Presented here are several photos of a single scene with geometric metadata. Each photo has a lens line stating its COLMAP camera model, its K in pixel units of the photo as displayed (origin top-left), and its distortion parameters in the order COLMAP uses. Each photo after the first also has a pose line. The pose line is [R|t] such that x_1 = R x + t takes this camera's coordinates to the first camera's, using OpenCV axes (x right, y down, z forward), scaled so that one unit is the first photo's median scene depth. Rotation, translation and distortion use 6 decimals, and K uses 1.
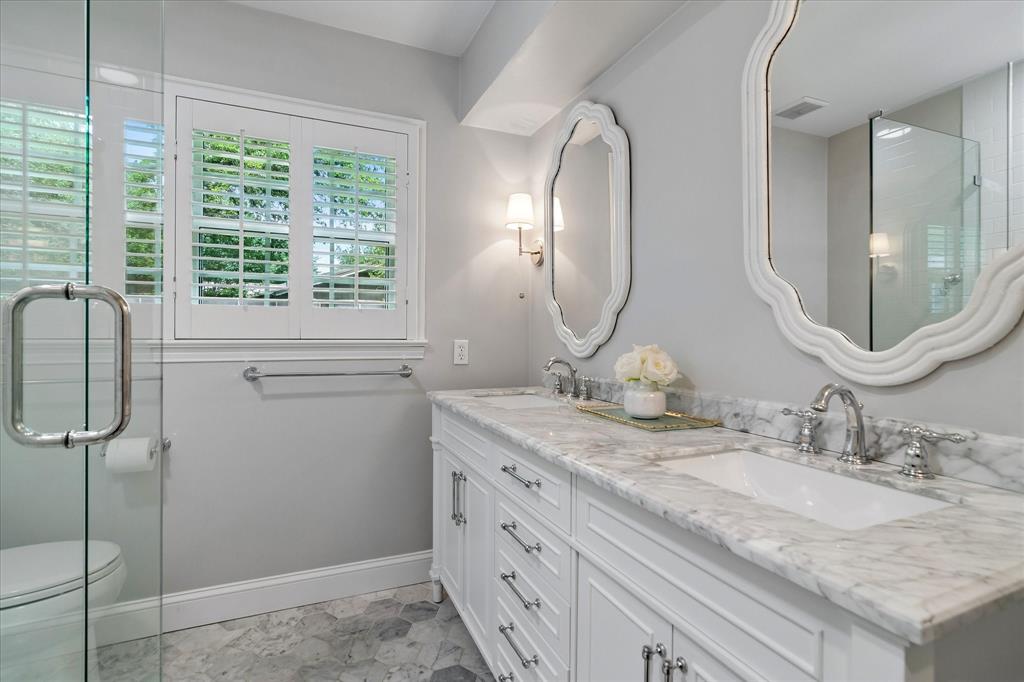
lens RADIAL K [[499.9, 0, 520.3], [0, 499.9, 331.7], [0, 0, 1]] dist [-0.002525, 0.001038]
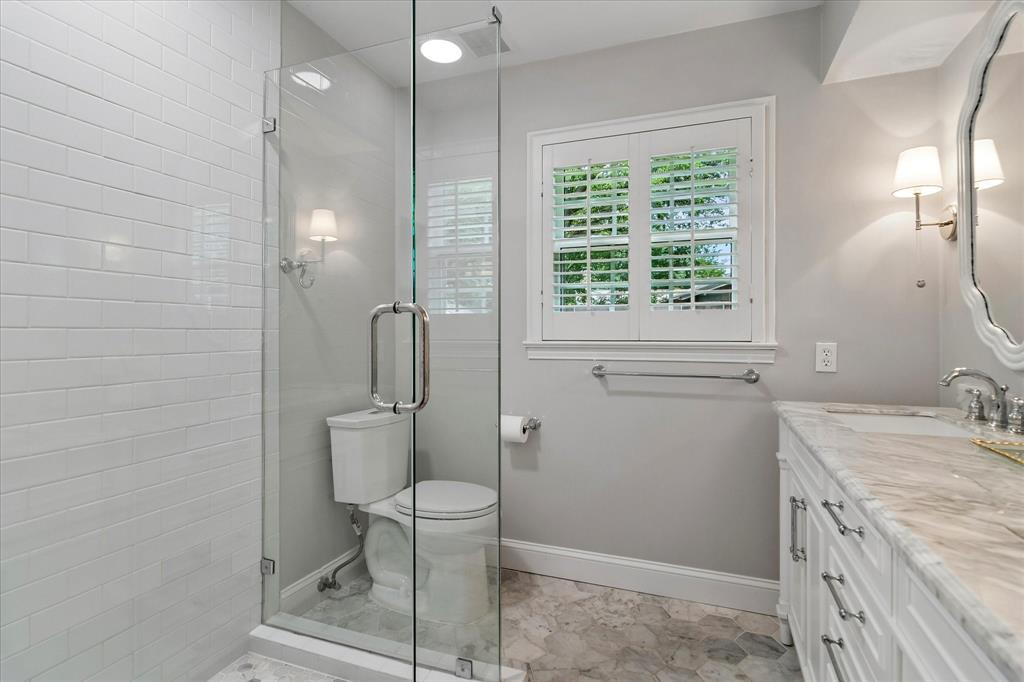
lens RADIAL K [[499.9, 0, 520.3], [0, 499.9, 331.7], [0, 0, 1]] dist [-0.002525, 0.001038]
pose [[0.714629, -0.008945, -0.699446, 0.123362], [0.006499, 0.999960, -0.006149, 0.000383], [0.699473, -0.000151, 0.714659, 0.060852]]
